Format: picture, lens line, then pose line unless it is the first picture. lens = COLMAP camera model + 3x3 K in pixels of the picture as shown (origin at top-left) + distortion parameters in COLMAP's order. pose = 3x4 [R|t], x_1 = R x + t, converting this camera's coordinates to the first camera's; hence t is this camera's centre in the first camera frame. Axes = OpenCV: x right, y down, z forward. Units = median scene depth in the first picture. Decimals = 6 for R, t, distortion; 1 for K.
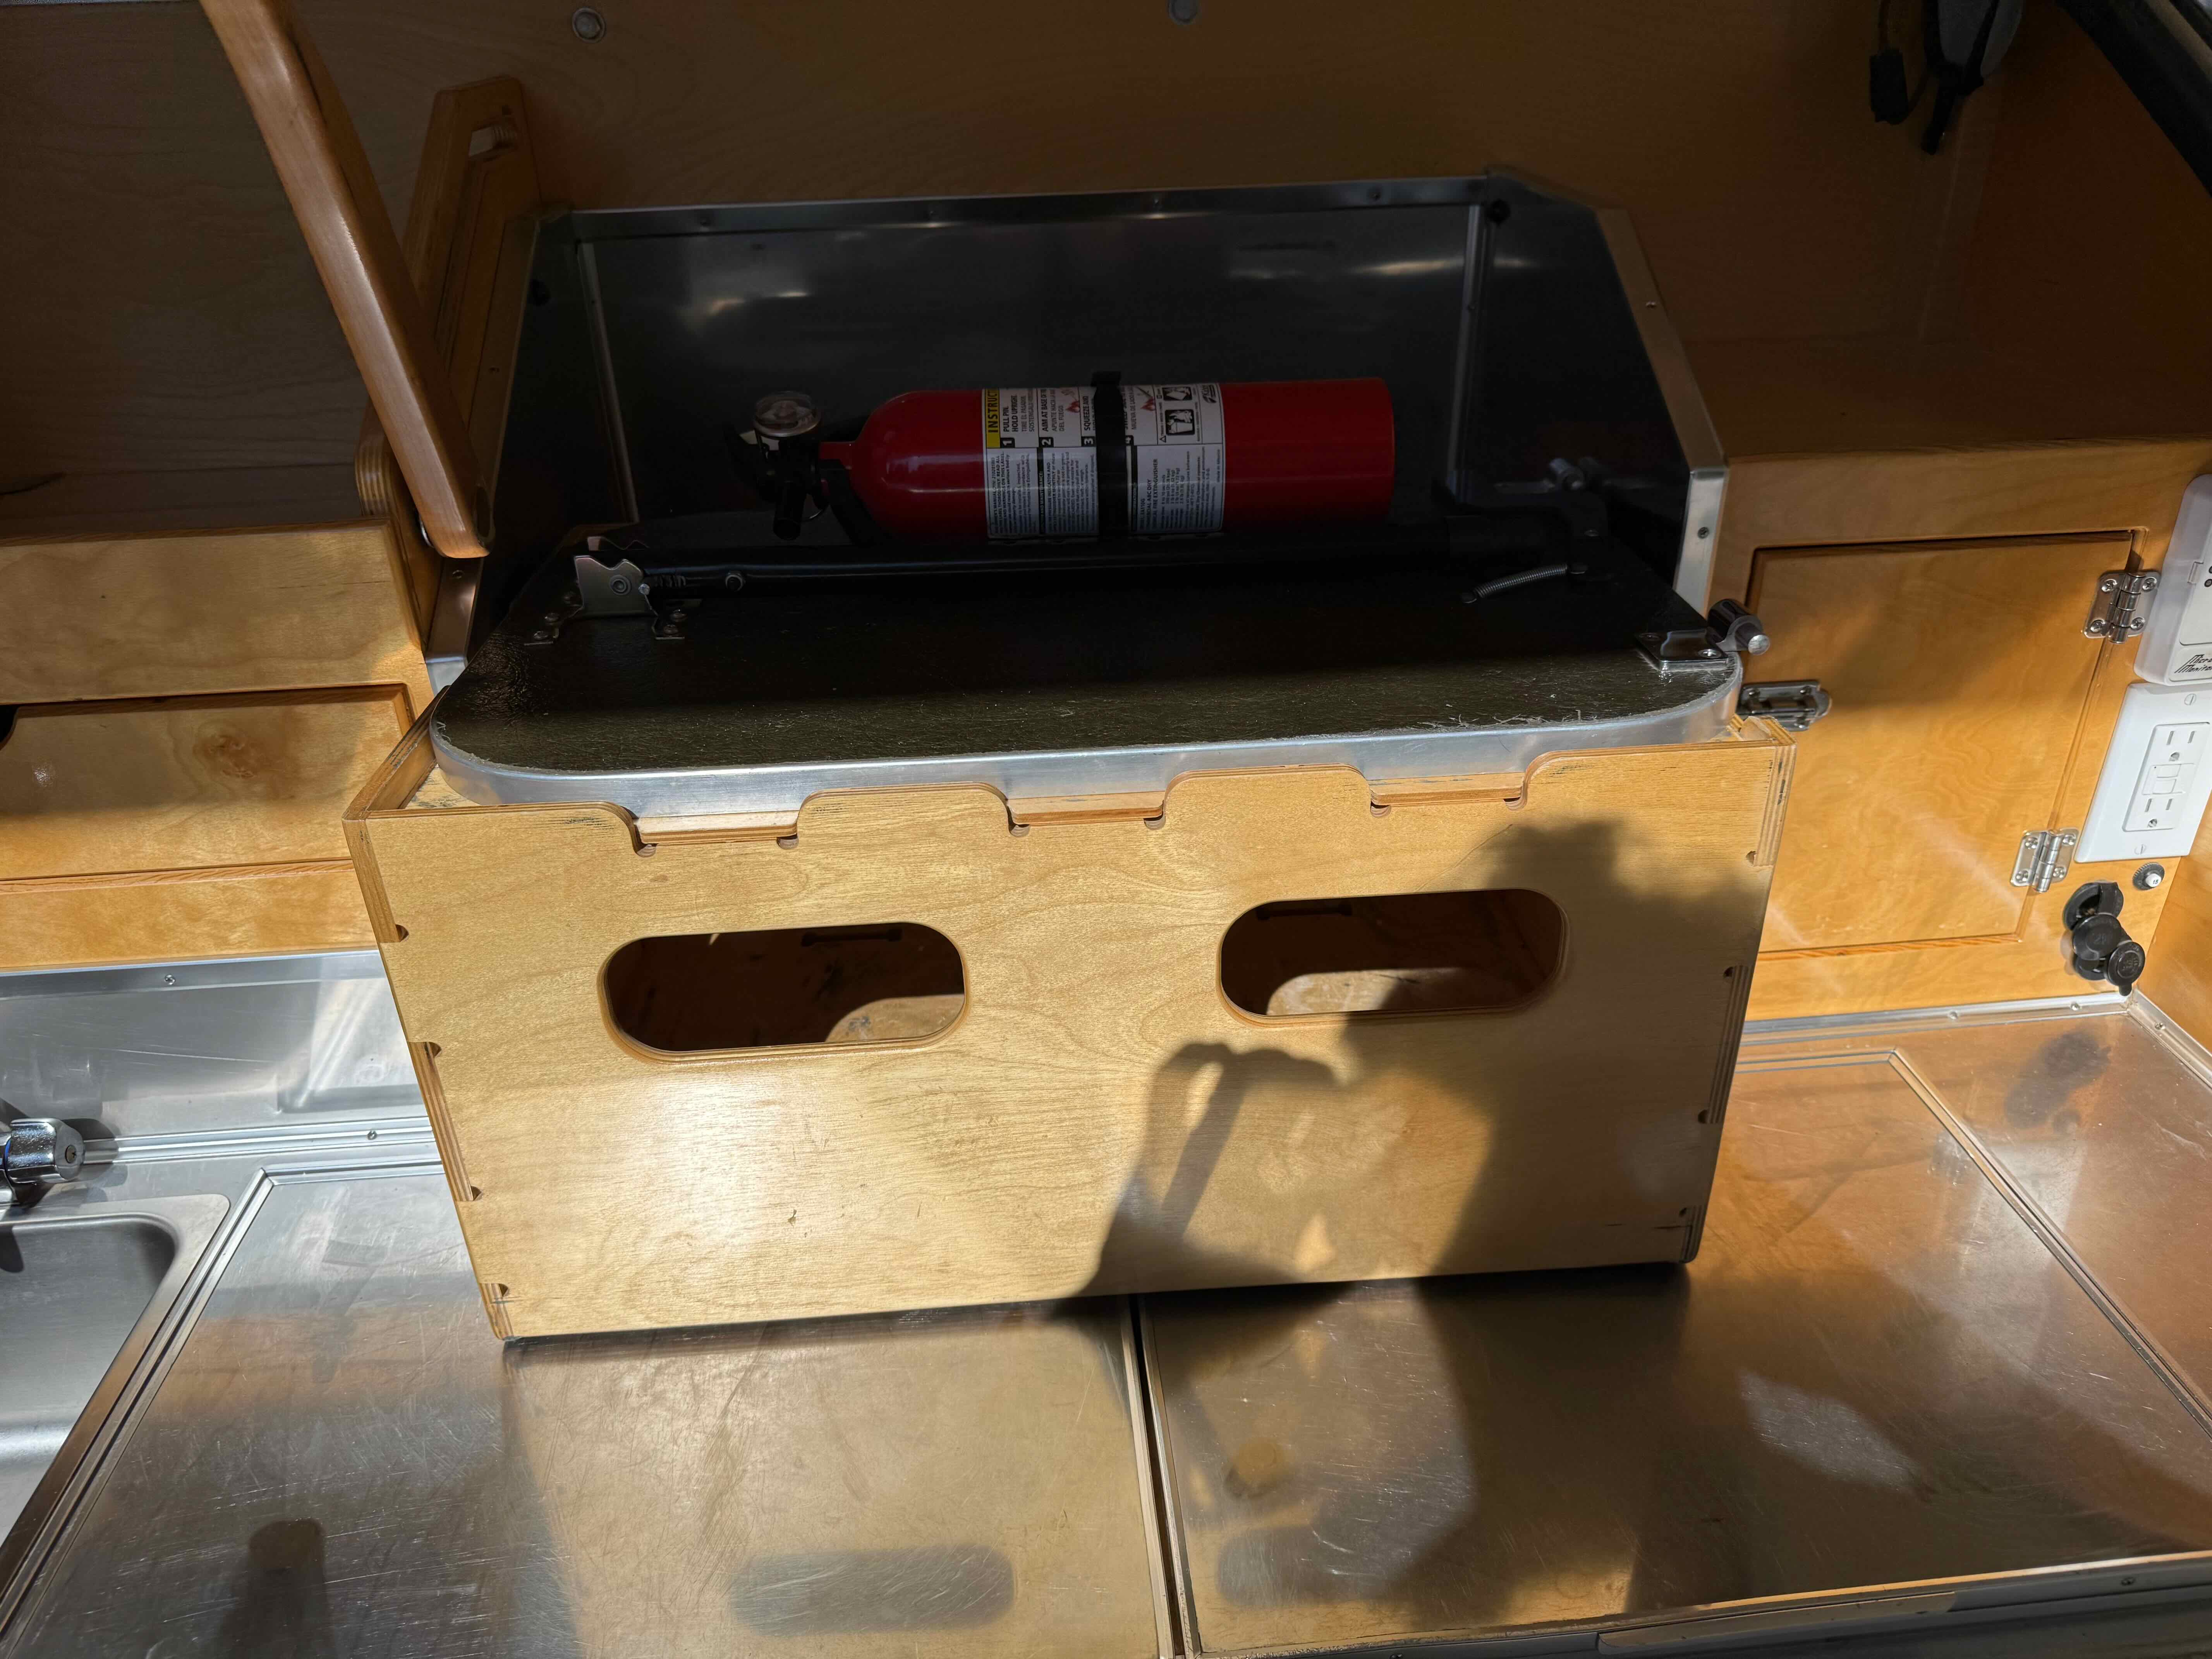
lens RADIAL K [[1570.2, 0, 1107.4], [0, 1570.2, 839.3], [0, 0, 1]] dist [0.007878, -0.017159]
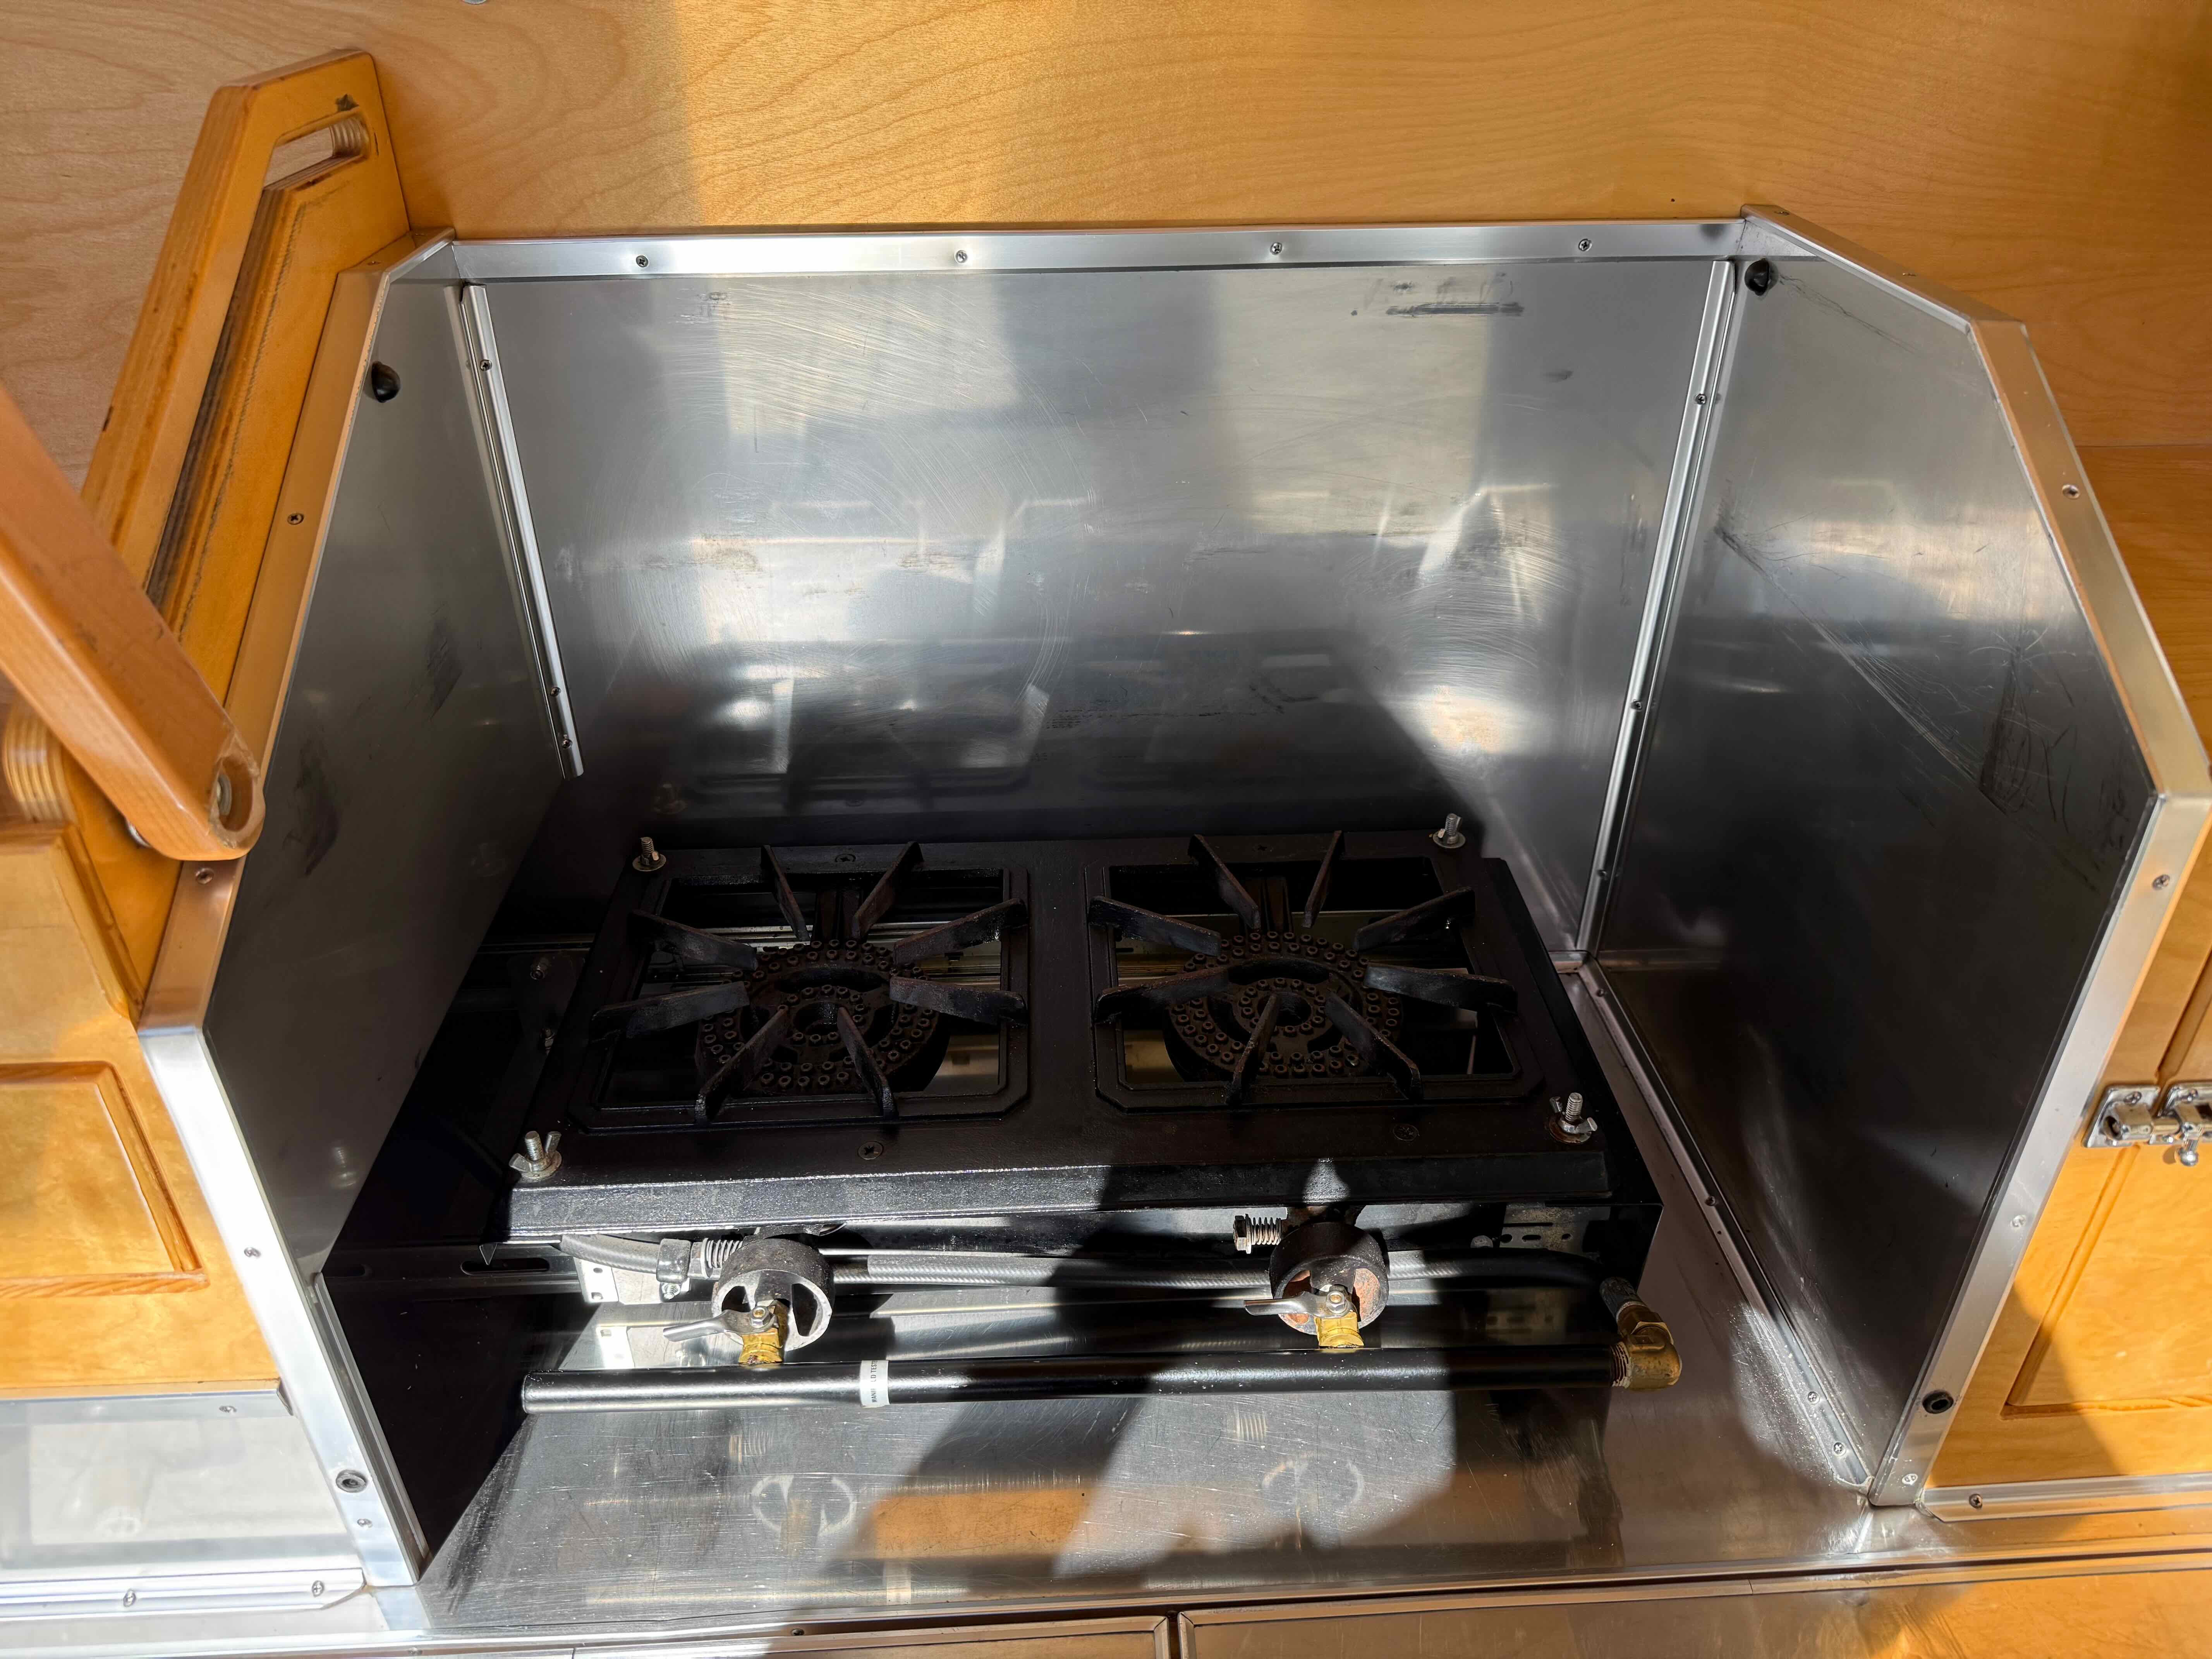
lens RADIAL K [[1570.2, 0, 1105.2], [0, 1570.2, 831.5], [0, 0, 1]] dist [0.007878, -0.017159]
pose [[0.999330, 0.034229, -0.012995, -0.031980], [-0.033505, 0.998069, 0.052311, -0.194741], [0.014760, -0.051840, 0.998546, 0.305366]]
